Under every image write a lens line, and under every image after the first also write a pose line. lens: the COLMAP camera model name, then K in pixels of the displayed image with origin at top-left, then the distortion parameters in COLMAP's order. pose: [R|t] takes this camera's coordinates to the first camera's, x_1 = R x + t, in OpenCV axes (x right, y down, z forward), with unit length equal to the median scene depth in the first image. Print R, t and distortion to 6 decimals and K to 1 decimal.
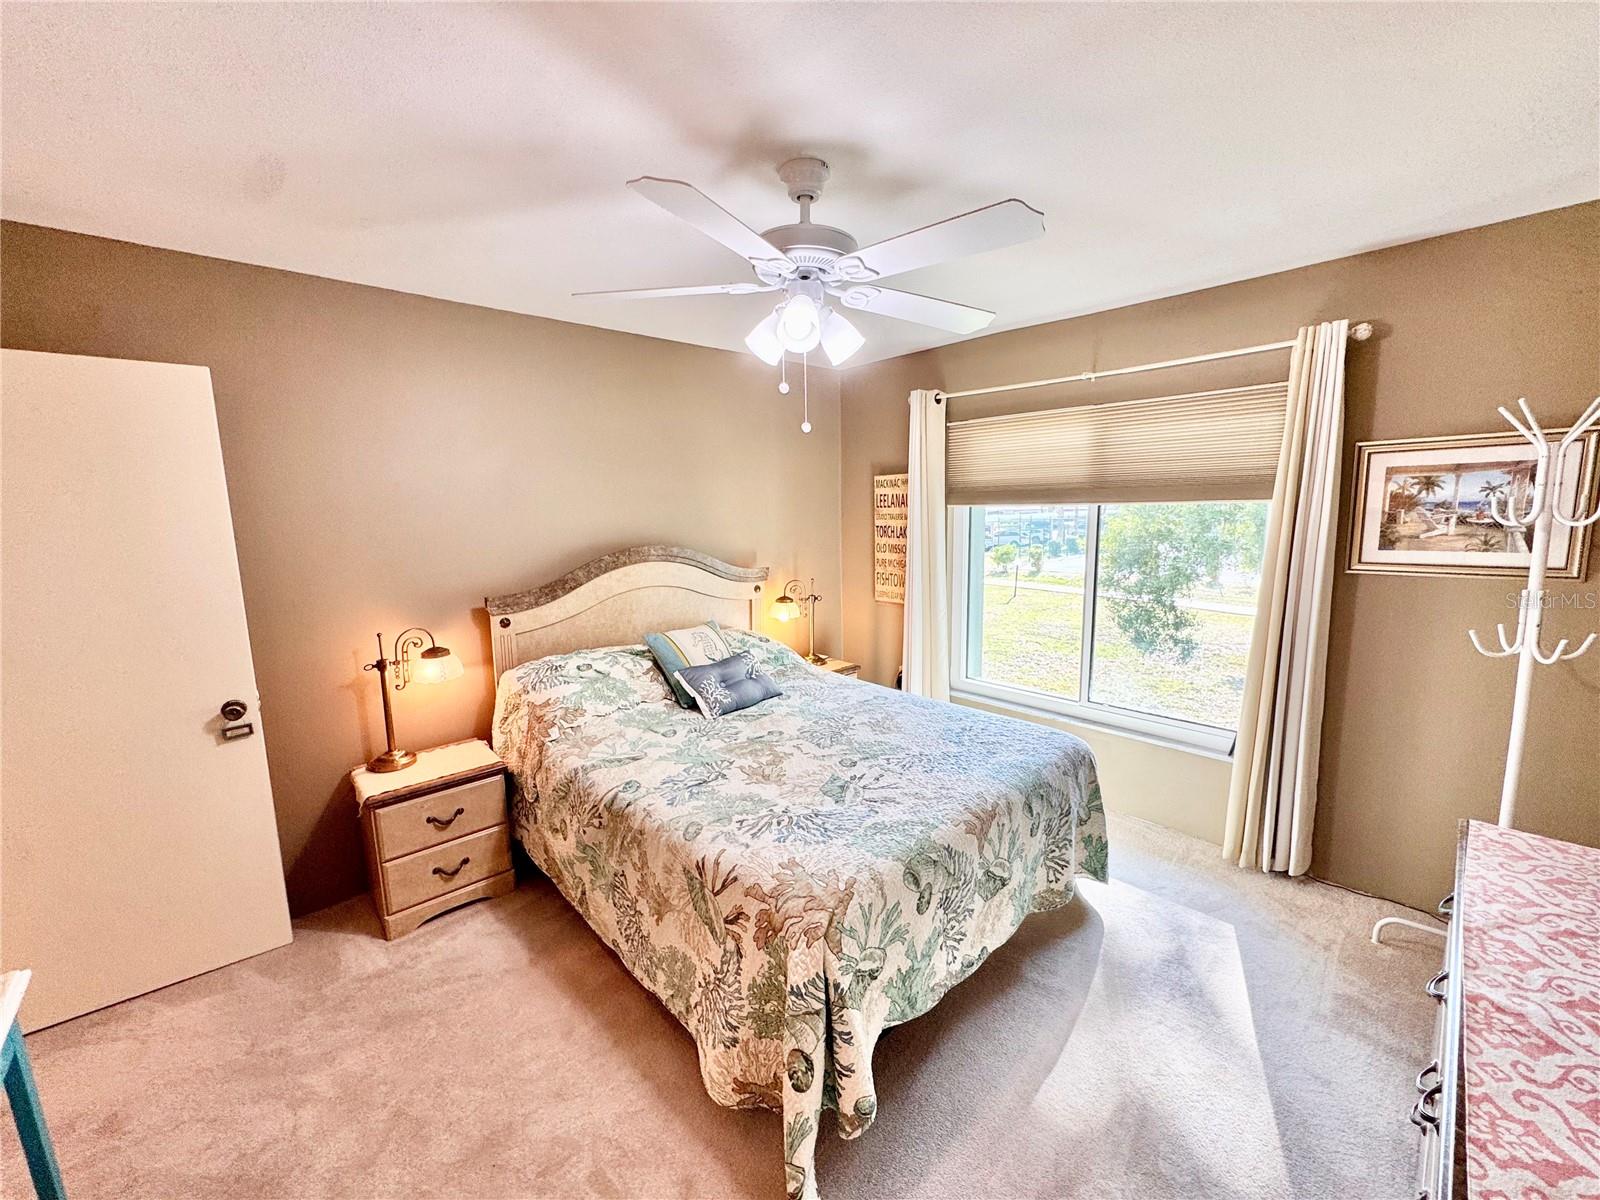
lens RADIAL K [[641.9, 0, 798.7], [0, 641.9, 599.7], [0, 0, 1]] dist [-0.004348, 0.001399]
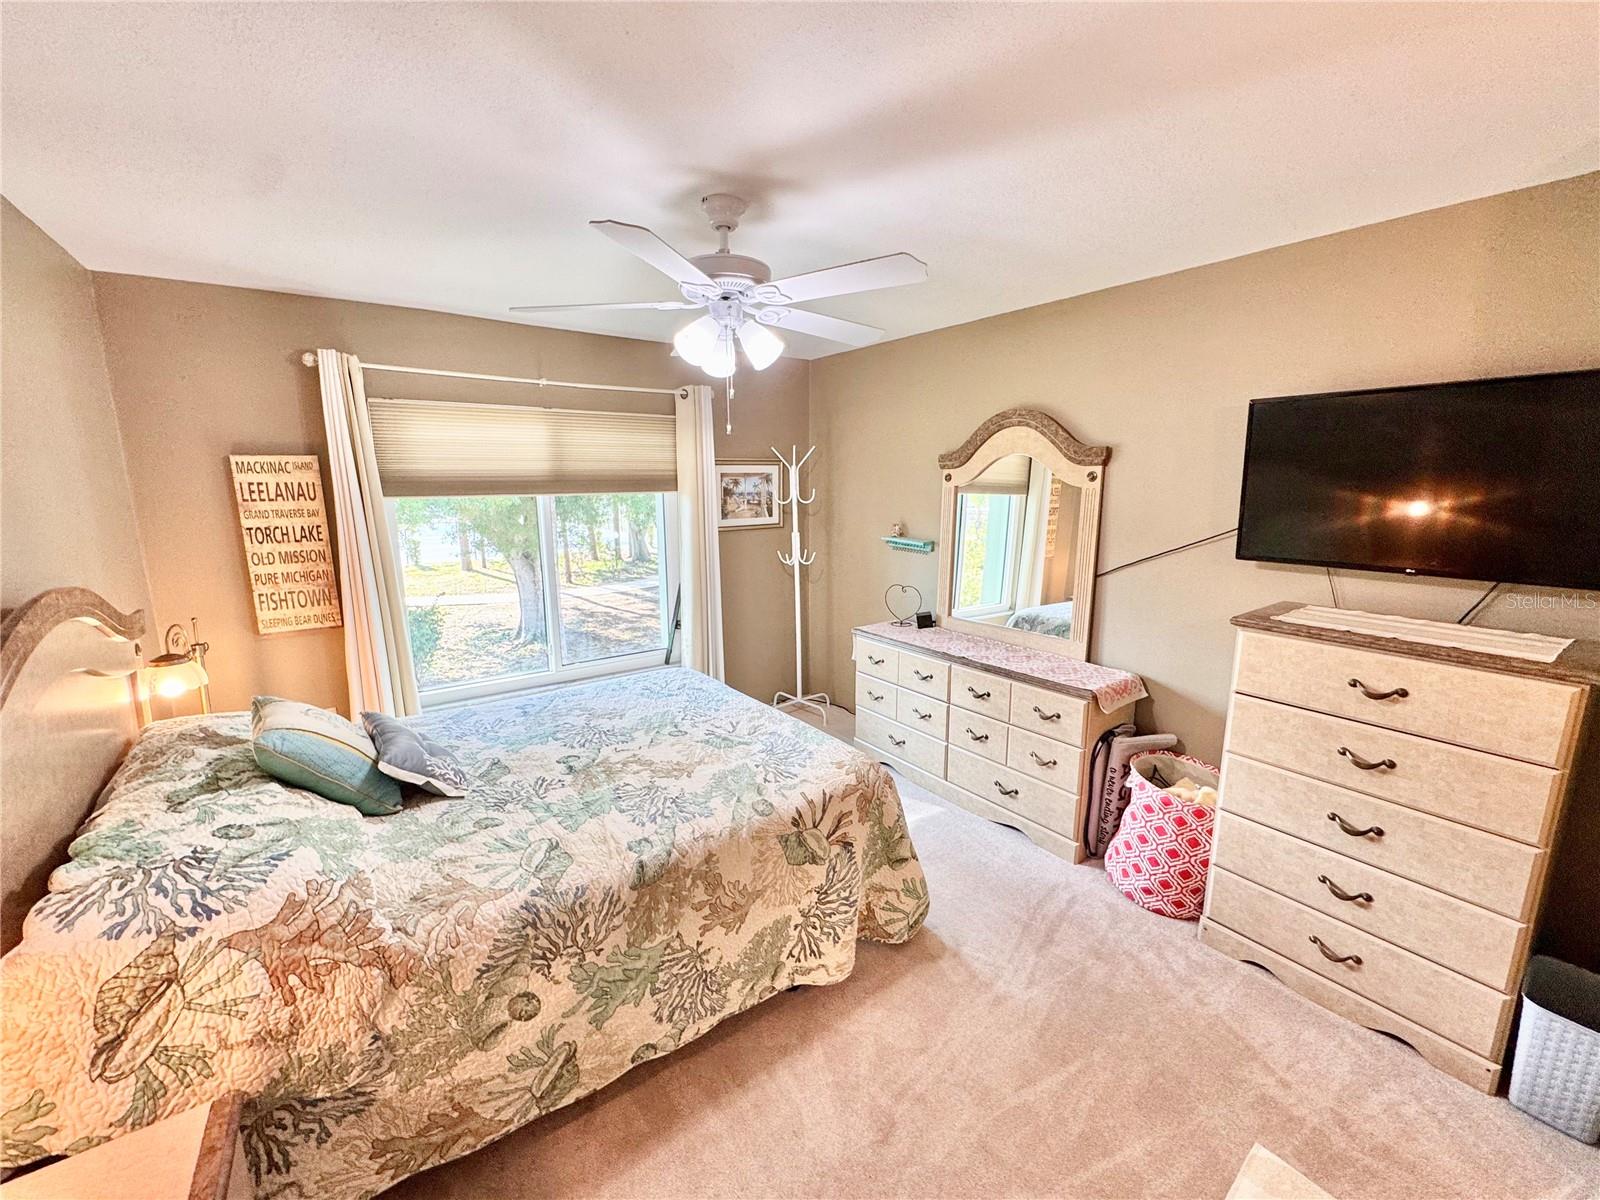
lens RADIAL K [[641.9, 0, 802.6], [0, 641.9, 597.1], [0, 0, 1]] dist [-0.004348, 0.001399]
pose [[0.125451, -0.161483, 0.978869, -0.824051], [0.148701, 0.978579, 0.142377, -0.086004], [-0.980892, 0.127698, 0.146777, 0.535310]]
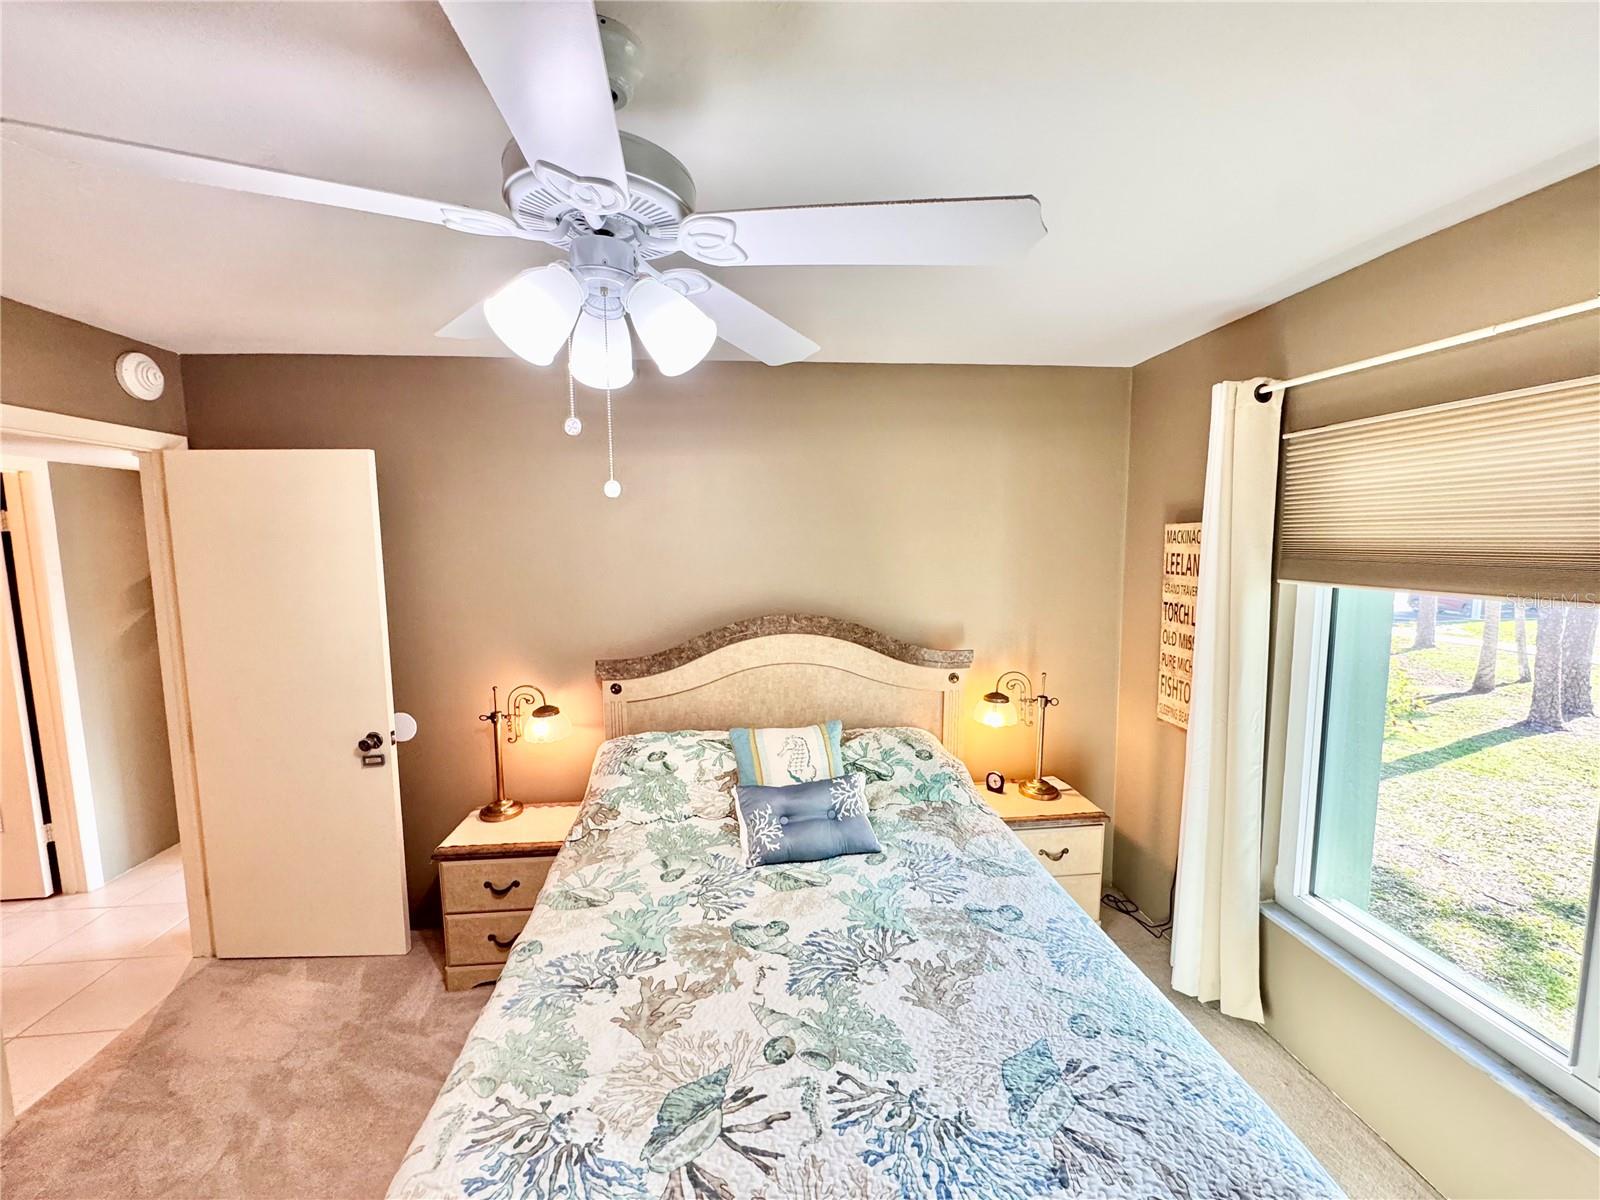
lens RADIAL K [[641.9, 0, 797.0], [0, 641.9, 598.8], [0, 0, 1]] dist [-0.004348, 0.001399]
pose [[0.791653, 0.070887, -0.606845, 0.365192], [-0.095770, 0.995366, -0.008664, -0.130668], [0.603418, 0.064976, 0.794773, 0.465628]]
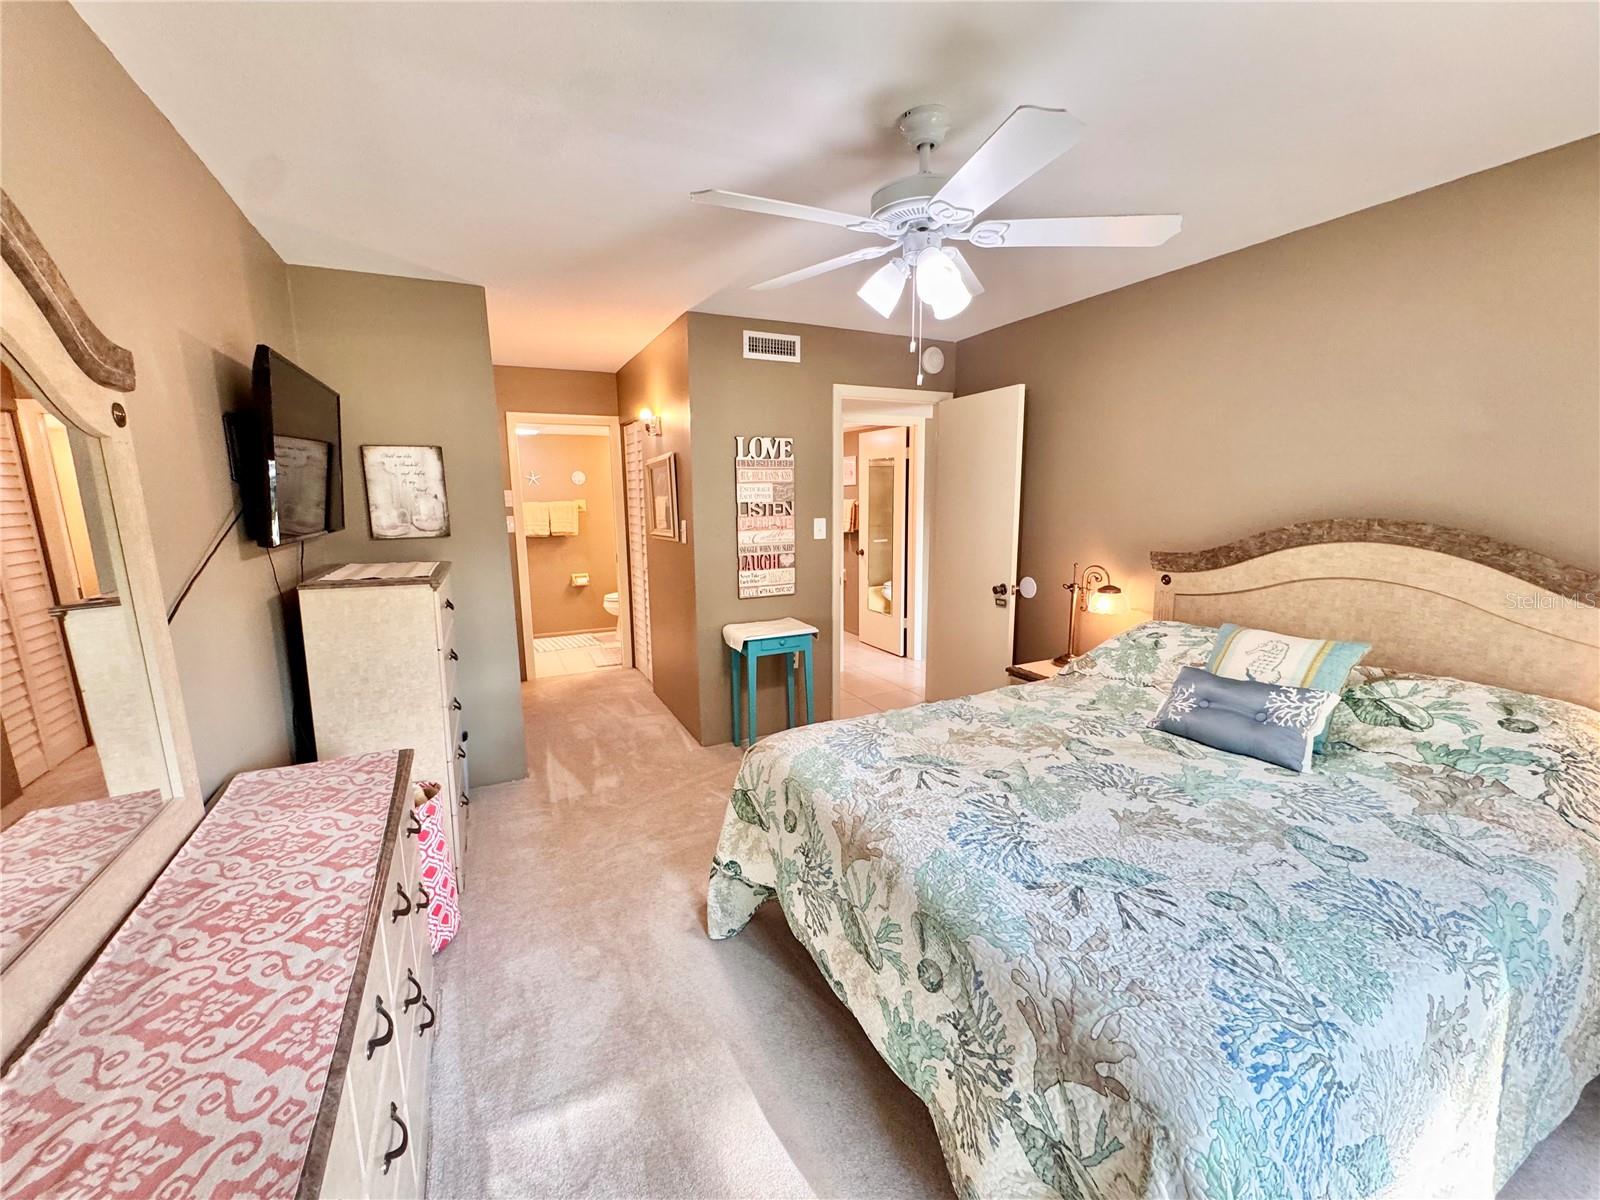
lens RADIAL K [[641.9, 0, 798.2], [0, 641.9, 598.7], [0, 0, 1]] dist [-0.004348, 0.001399]
pose [[-0.290747, 0.176644, -0.940352, 0.779539], [-0.129624, 0.966477, 0.221630, -0.097842], [0.947979, 0.186331, -0.258103, 0.826923]]
